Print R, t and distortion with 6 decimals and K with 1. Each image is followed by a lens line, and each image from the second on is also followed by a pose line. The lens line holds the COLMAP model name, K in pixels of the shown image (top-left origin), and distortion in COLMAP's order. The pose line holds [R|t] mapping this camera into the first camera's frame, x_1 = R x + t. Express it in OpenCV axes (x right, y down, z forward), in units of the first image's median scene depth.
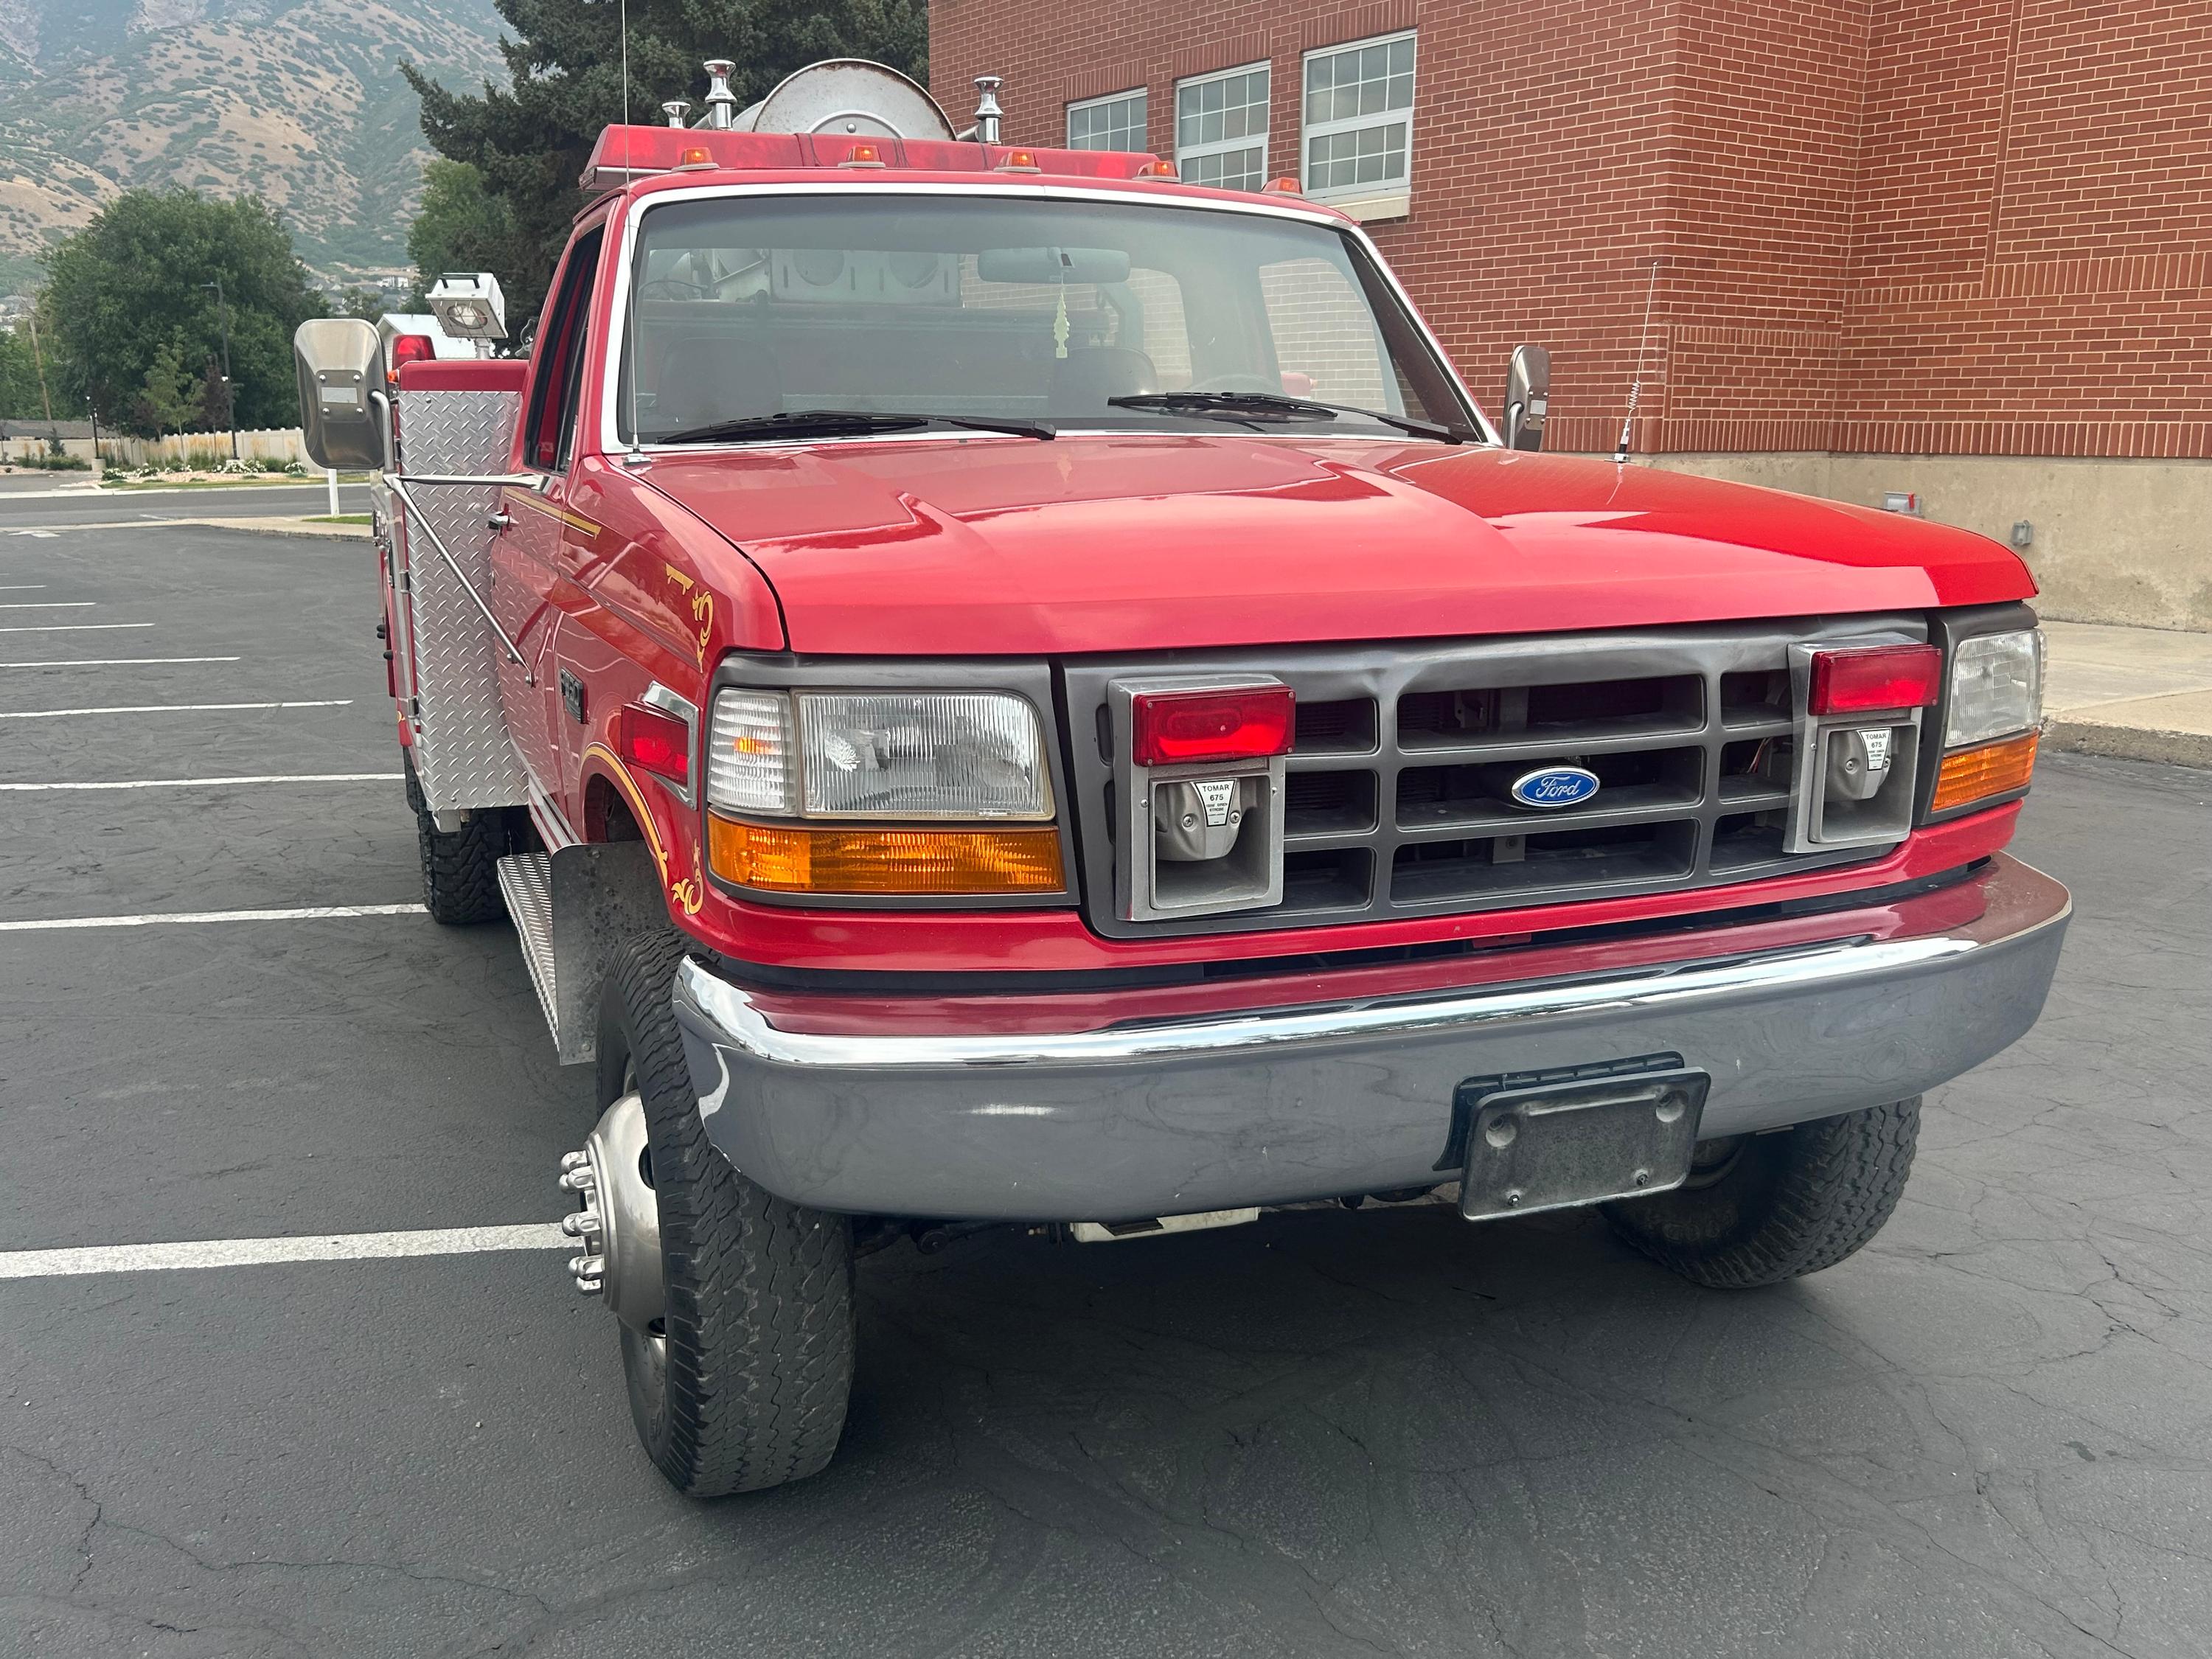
lens RADIAL K [[1948.9, 0, 1082.2], [0, 1948.9, 838.1], [0, 0, 1]] dist [0.051764, -0.061210]
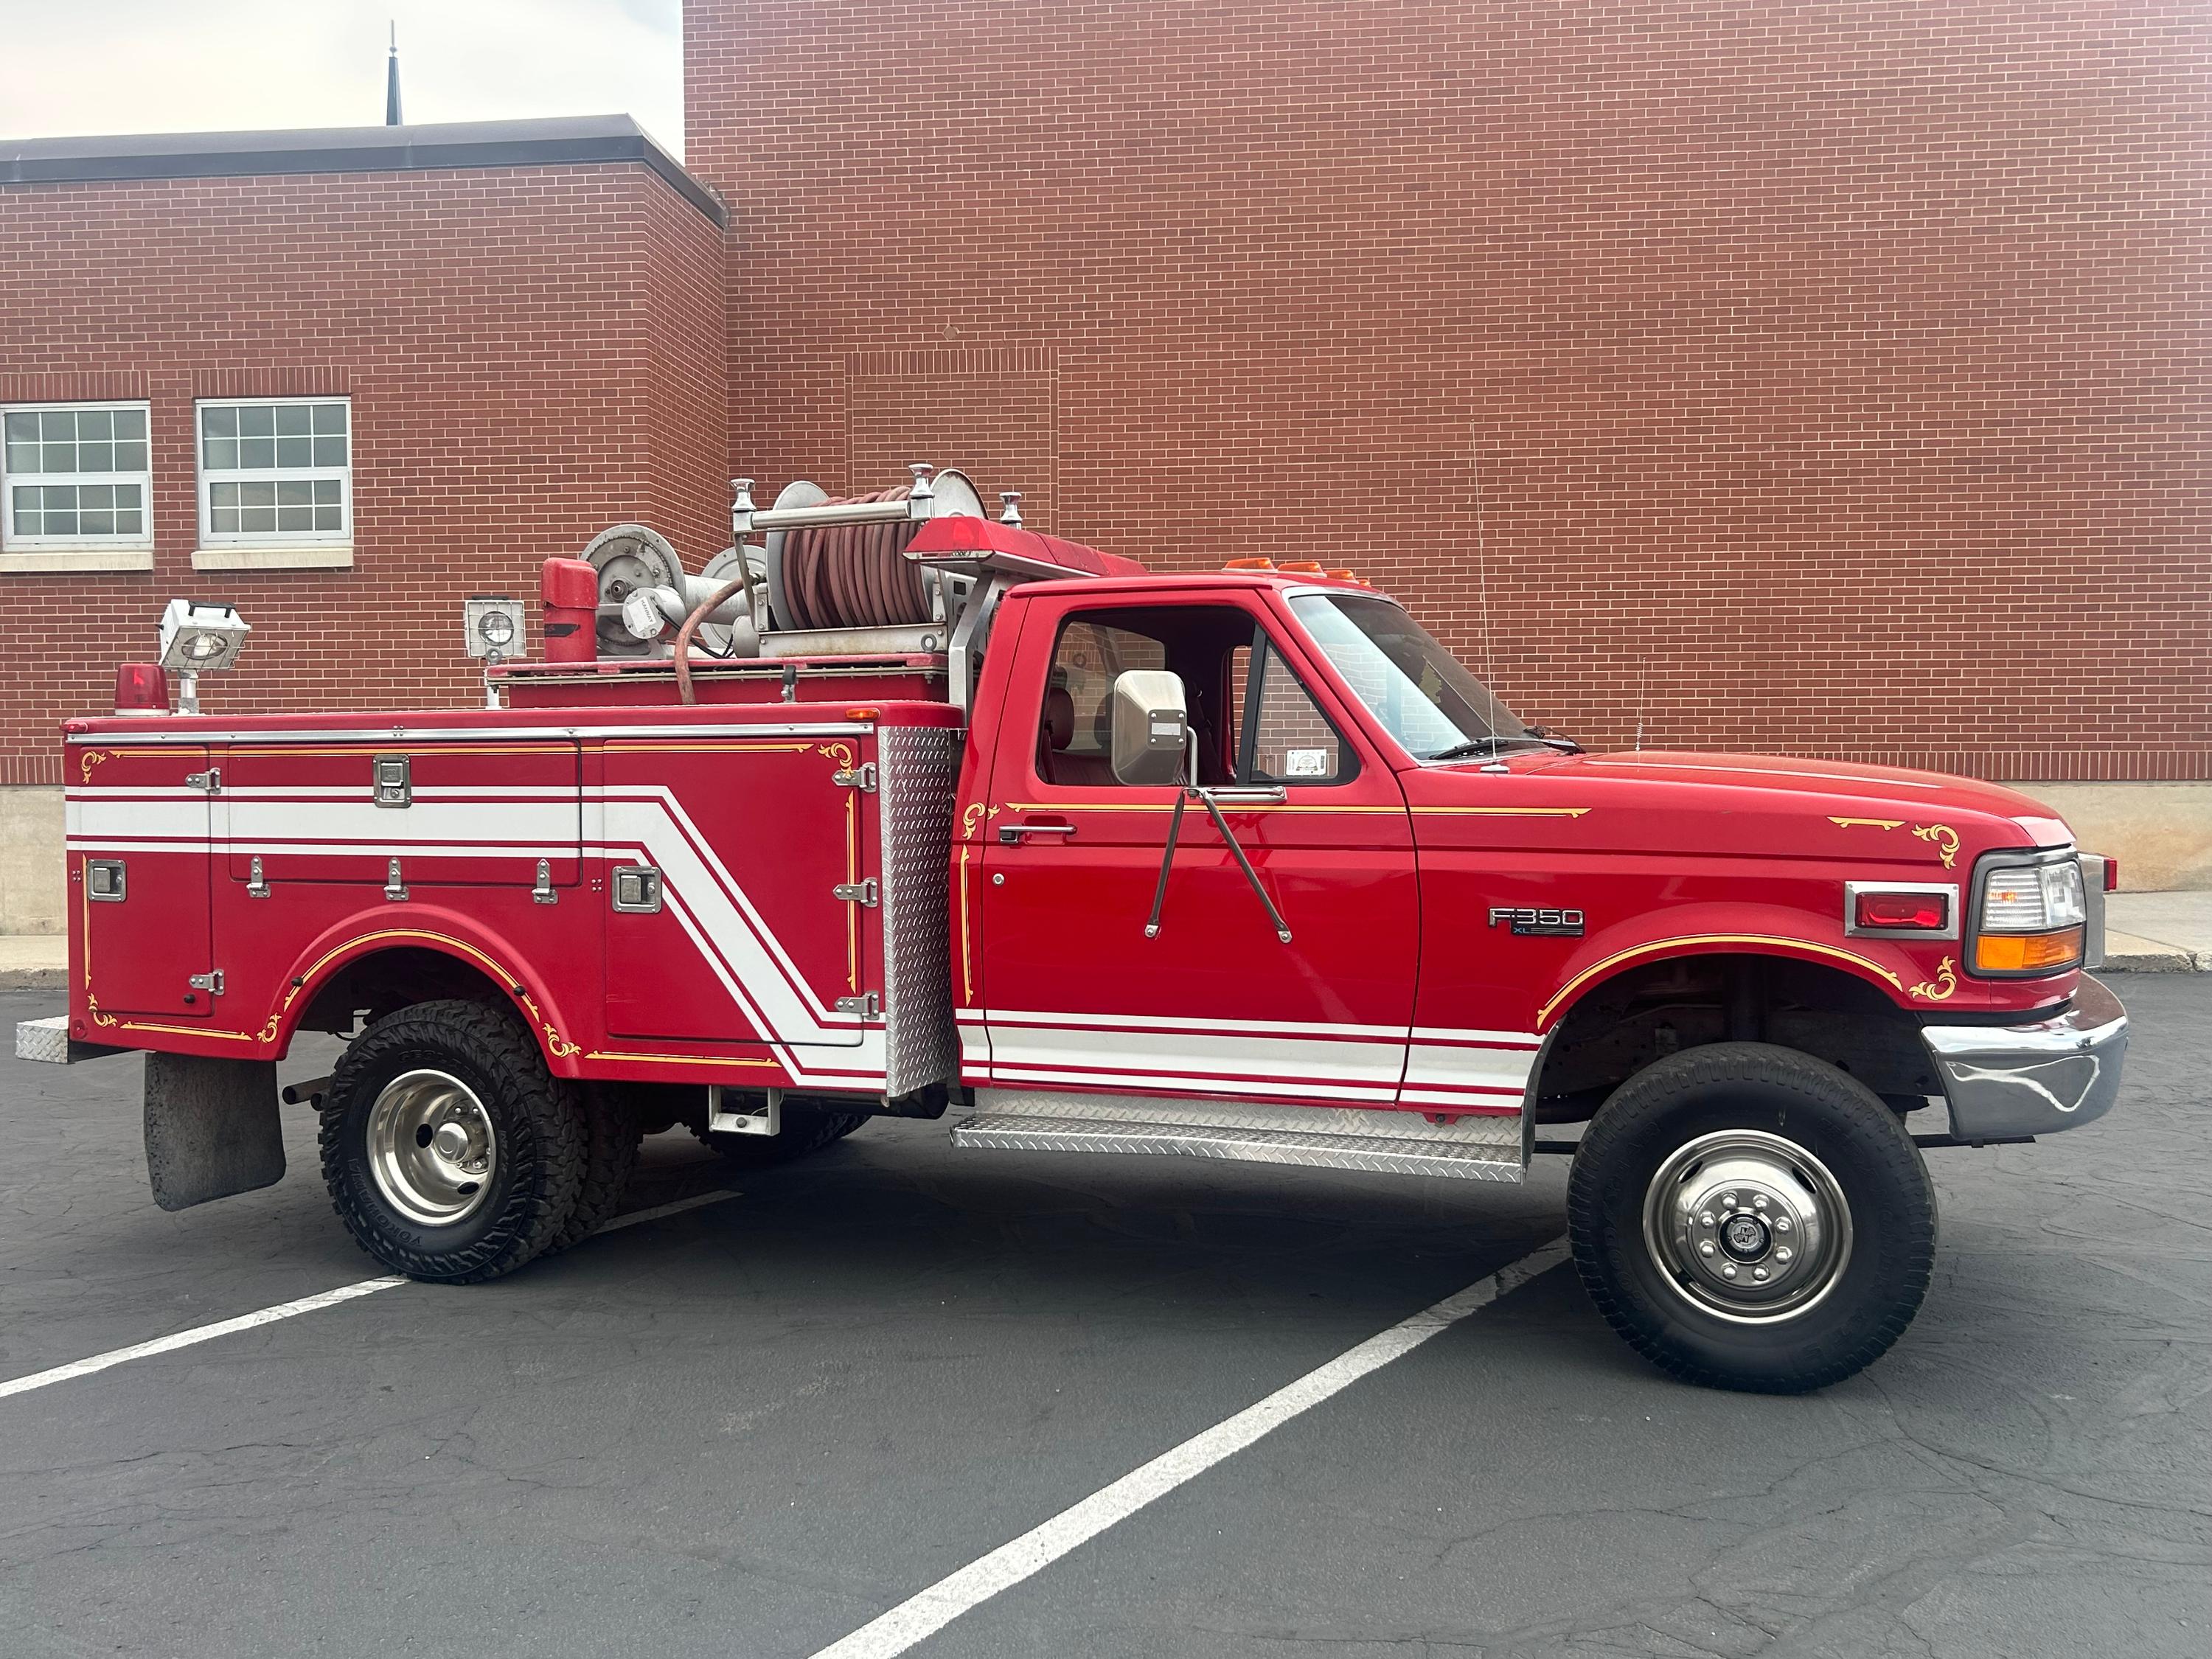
lens RADIAL K [[1948.9, 0, 1092.9], [0, 1948.9, 834.9], [0, 0, 1]] dist [0.051764, -0.061210]
pose [[0.666411, -0.038323, 0.744599, -0.408876], [0.166109, 0.981209, -0.098166, -0.012424], [-0.726846, 0.189103, 0.660254, 0.064007]]
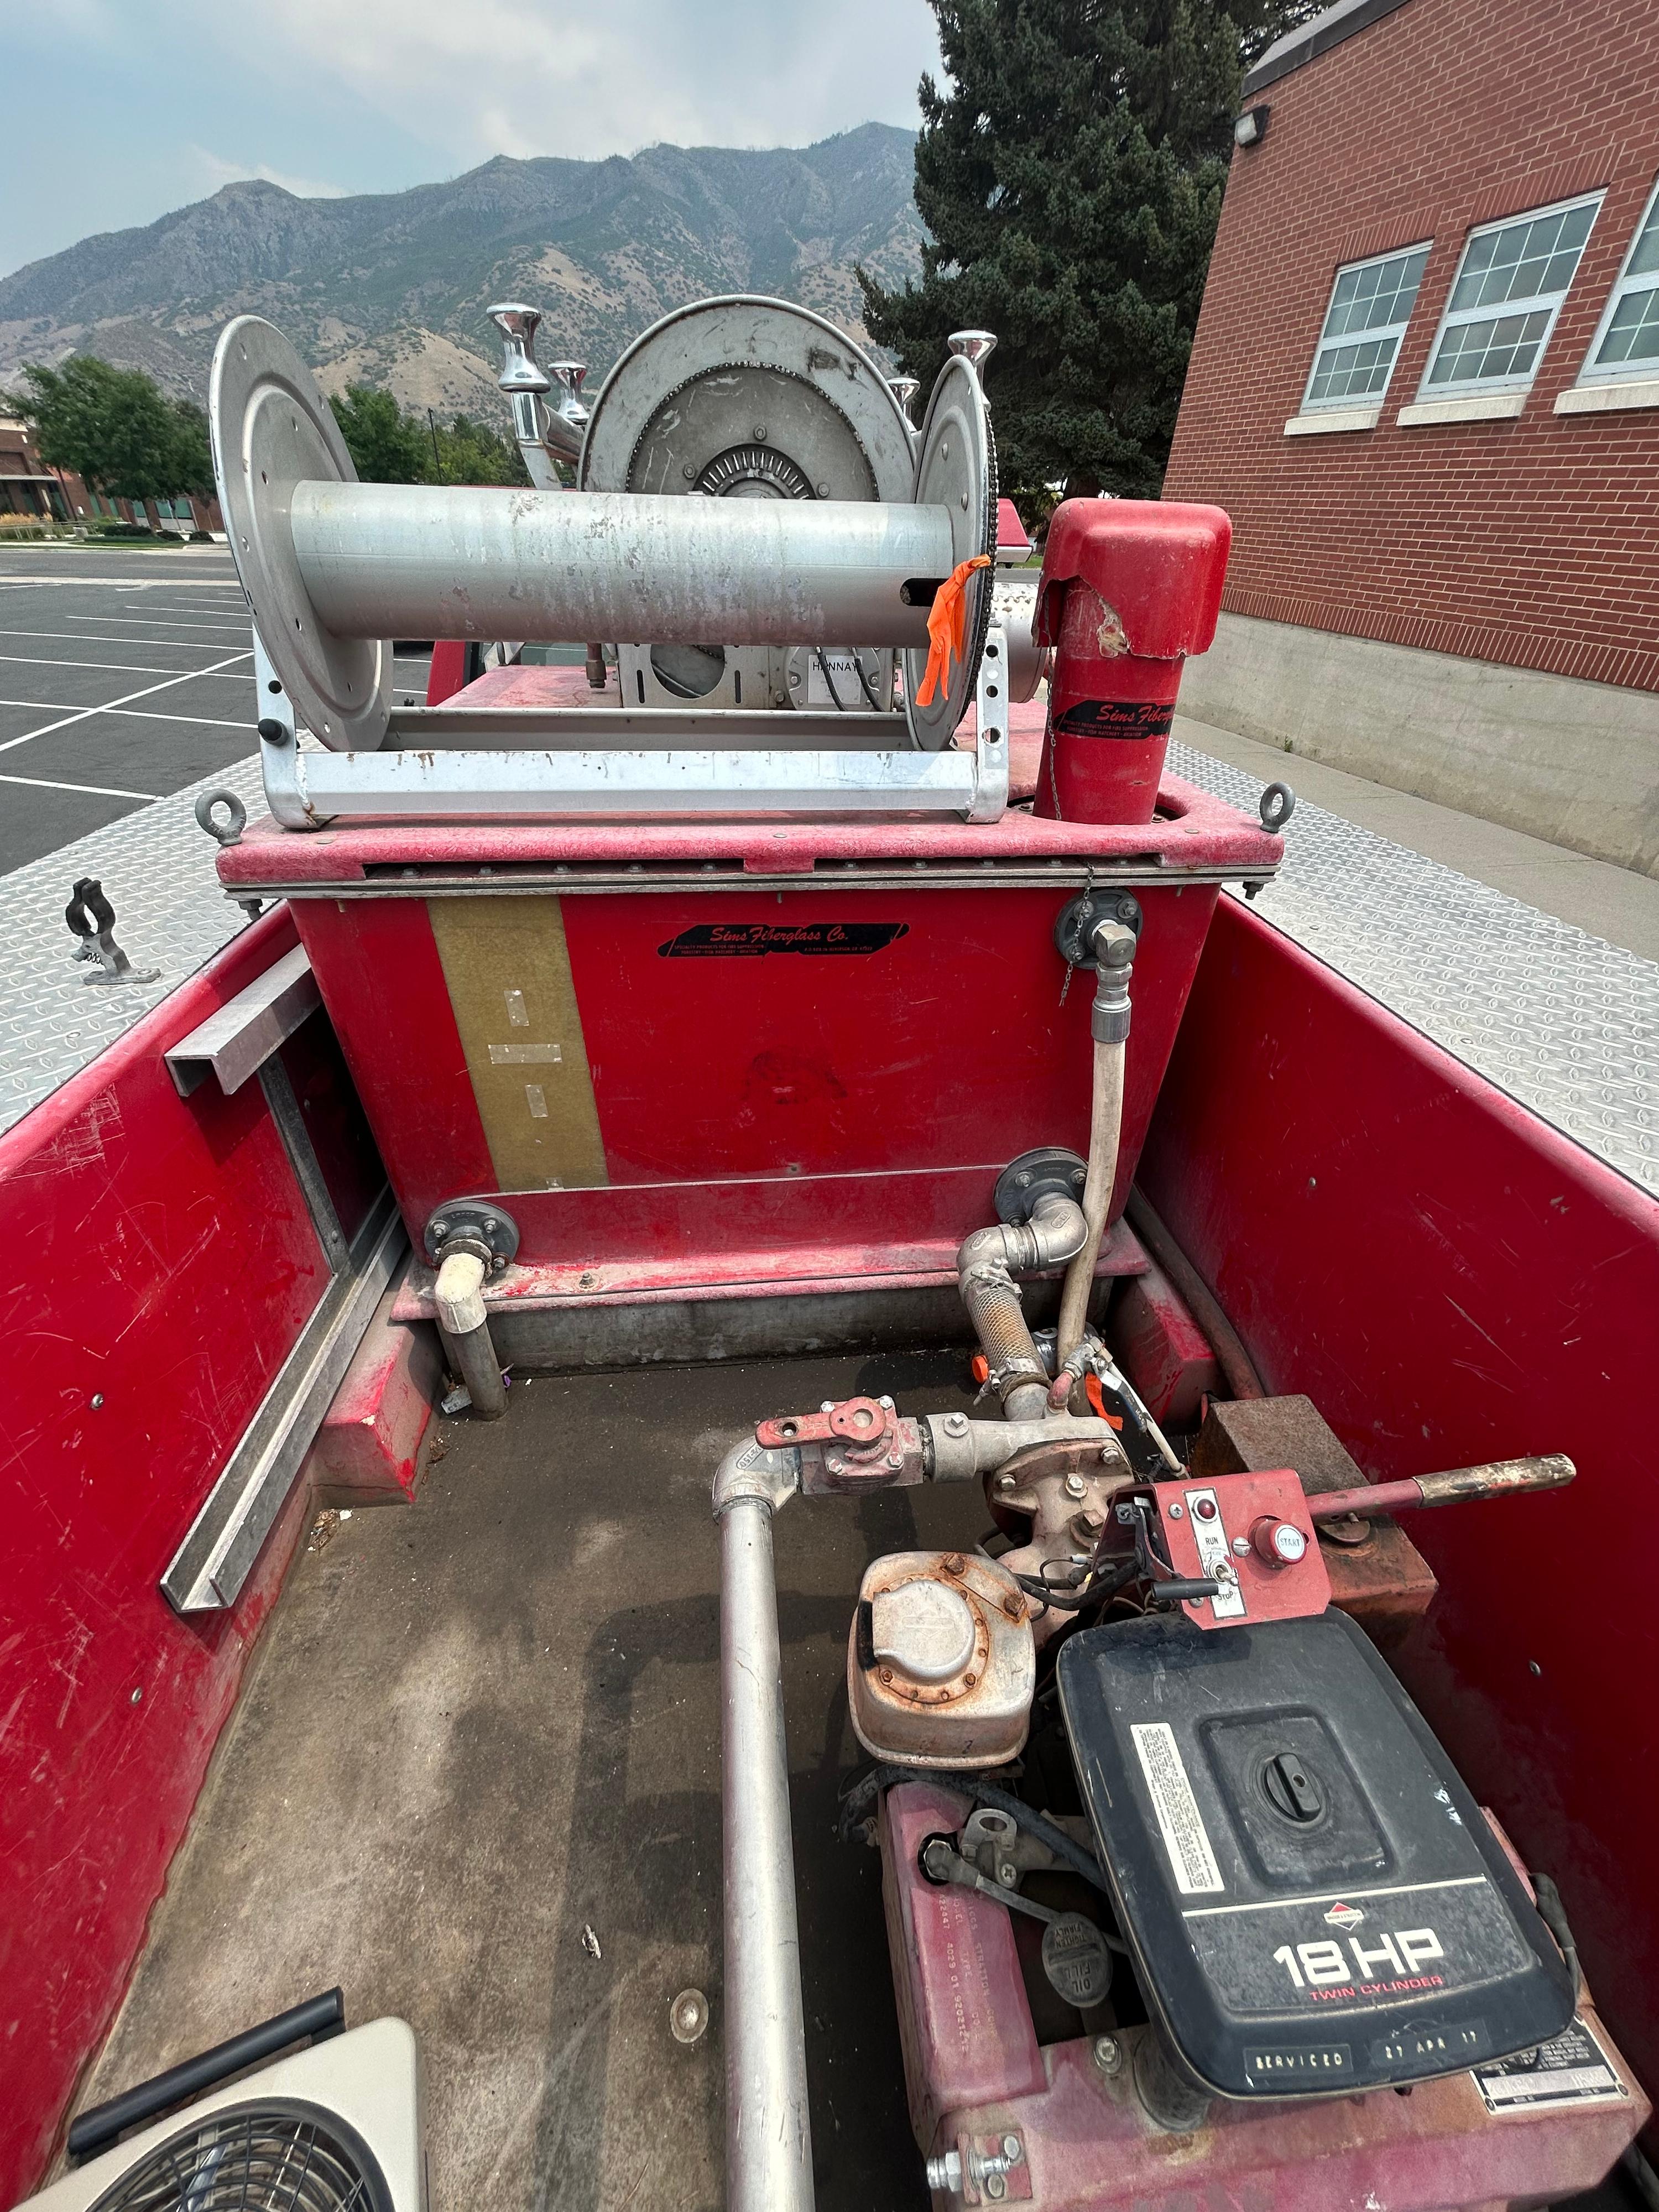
lens RADIAL K [[888.0, 0, 832.2], [0, 888.0, 1106.2], [0, 0, 1]] dist [0.003877, -0.001411]
pose [[0.924879, 0.244961, -0.290849, -0.014151], [-0.122777, 0.916268, 0.381285, -0.150704], [0.359895, -0.316933, 0.877513, 0.468520]]
